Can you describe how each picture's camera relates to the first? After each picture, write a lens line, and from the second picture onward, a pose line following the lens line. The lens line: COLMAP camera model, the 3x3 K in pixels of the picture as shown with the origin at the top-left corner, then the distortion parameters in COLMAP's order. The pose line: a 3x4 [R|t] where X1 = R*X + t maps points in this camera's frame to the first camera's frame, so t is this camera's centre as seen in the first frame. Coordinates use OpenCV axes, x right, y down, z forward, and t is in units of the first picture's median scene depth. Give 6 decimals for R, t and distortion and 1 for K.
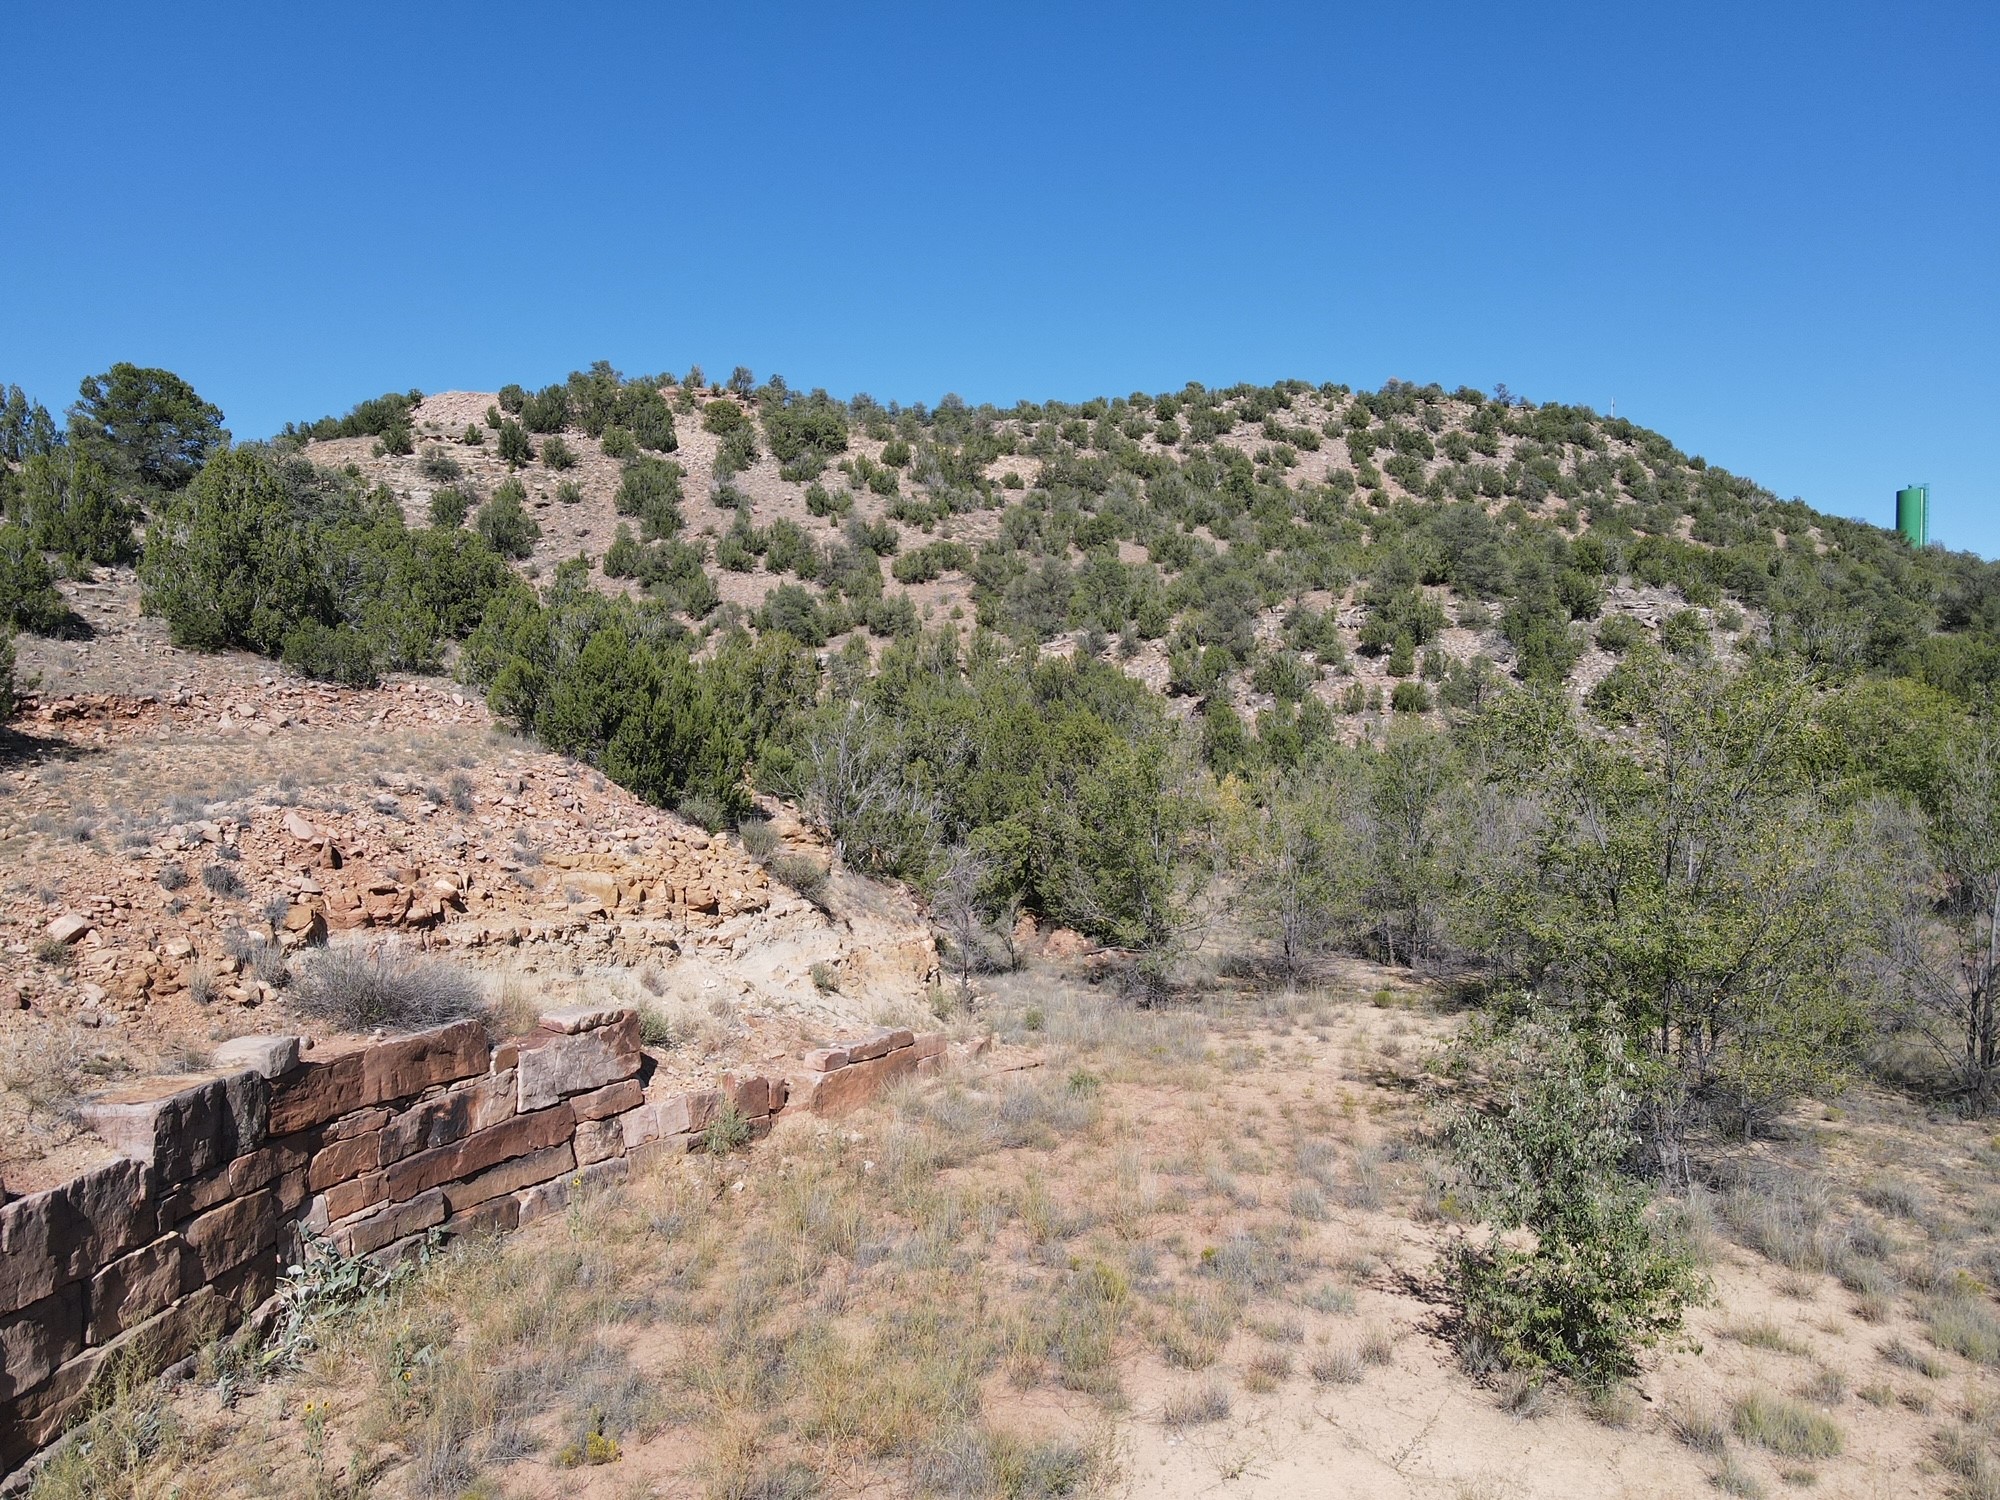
lens RADIAL K [[1465.2, 0, 1000.8], [0, 1465.2, 750.4], [0, 0, 1]] dist [0.005151, 0.015800]
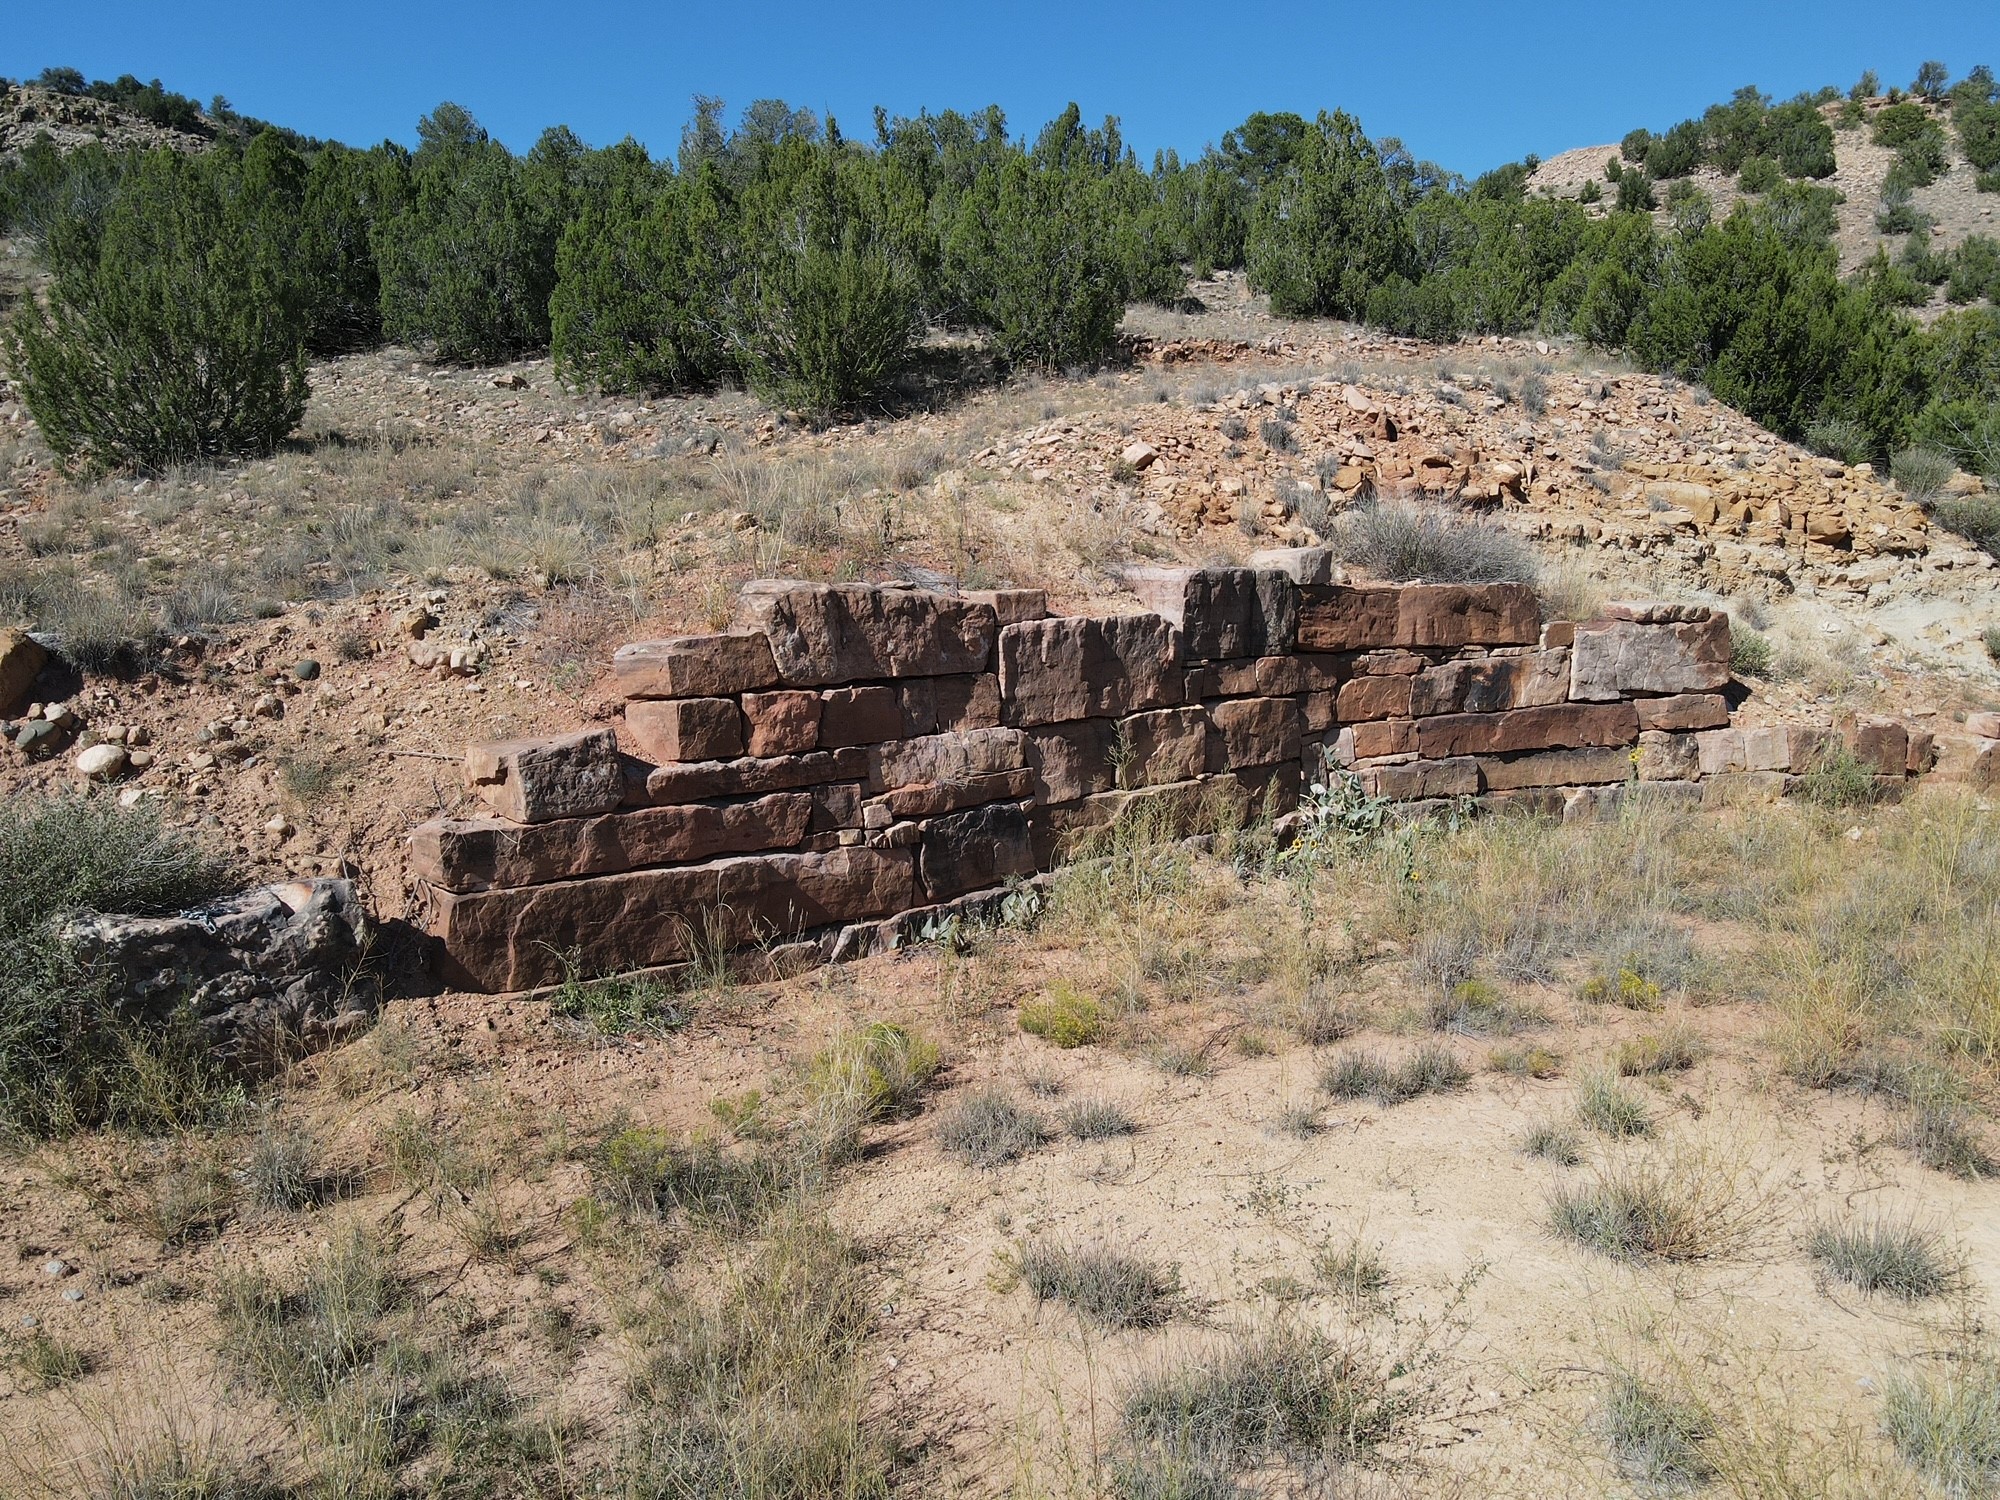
lens RADIAL K [[1465.2, 0, 996.9], [0, 1465.2, 743.4], [0, 0, 1]] dist [0.005151, 0.015800]
pose [[0.754621, 0.092906, -0.649550, -0.012566], [-0.010816, 0.991552, 0.129257, 0.097849], [0.656071, -0.090514, 0.749251, 0.077885]]
